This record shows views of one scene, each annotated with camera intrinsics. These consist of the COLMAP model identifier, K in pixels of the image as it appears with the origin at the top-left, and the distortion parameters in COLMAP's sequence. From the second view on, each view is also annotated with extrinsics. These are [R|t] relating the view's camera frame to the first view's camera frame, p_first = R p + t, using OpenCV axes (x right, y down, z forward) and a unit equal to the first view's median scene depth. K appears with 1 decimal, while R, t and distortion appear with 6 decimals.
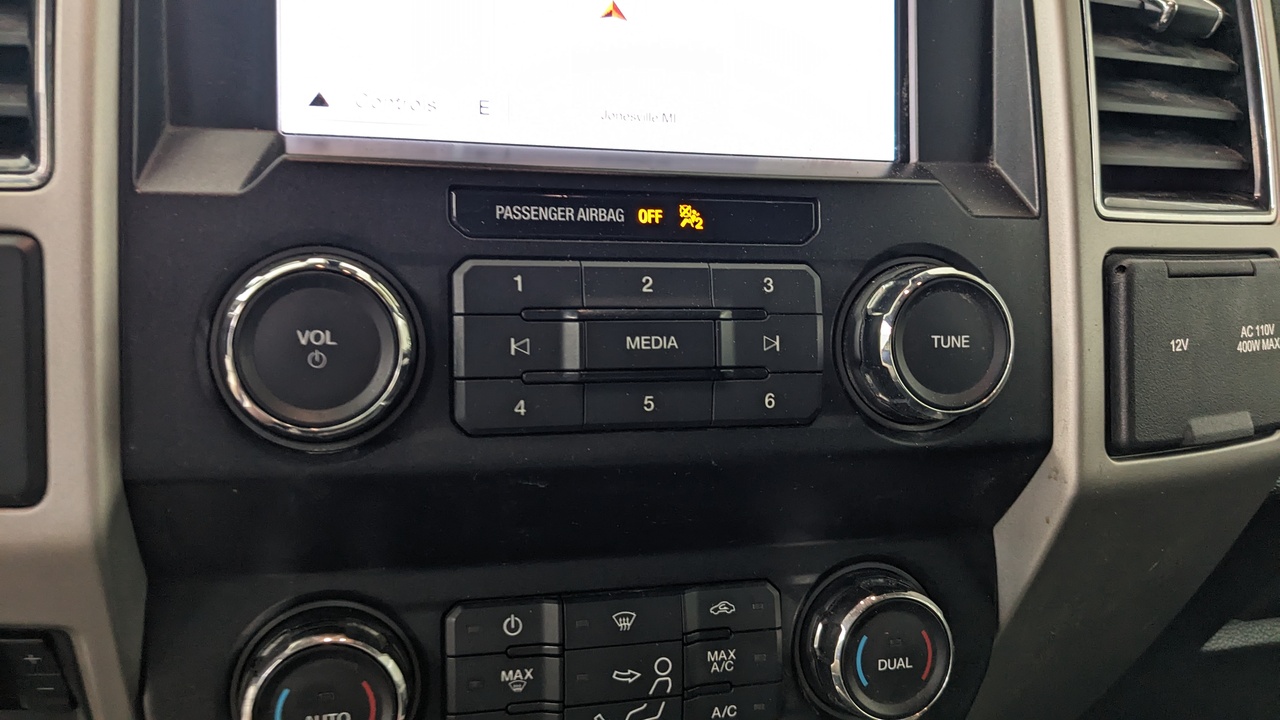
lens RADIAL K [[1054.9, 0, 638.0], [0, 1054.9, 317.6], [0, 0, 1]] dist [0.063899, -0.138706]
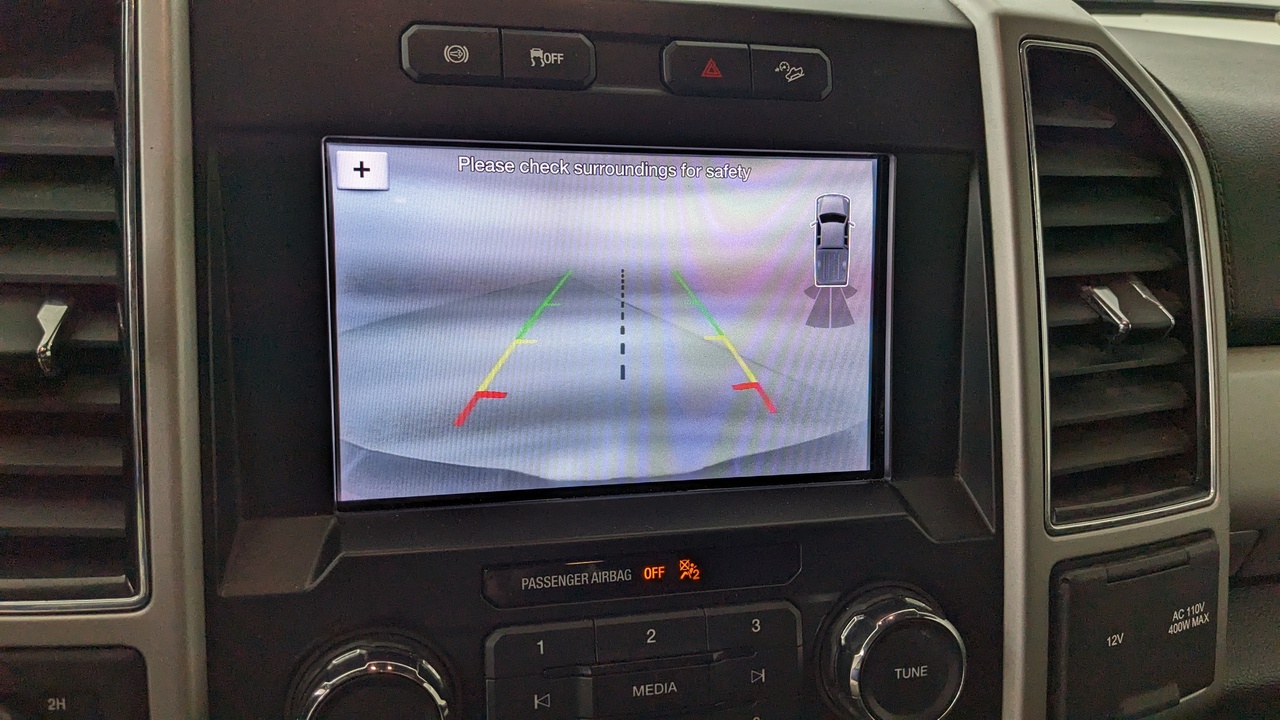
lens RADIAL K [[1042.3, 0, 640.0], [0, 1042.3, 360.0], [0, 0, 1]] dist [0.050356, -0.089736]
pose [[0.999961, 0.004271, -0.007789, 0.003943], [-0.003525, 0.995625, 0.093377, -0.411392], [0.008154, -0.093346, 0.995600, -0.114914]]
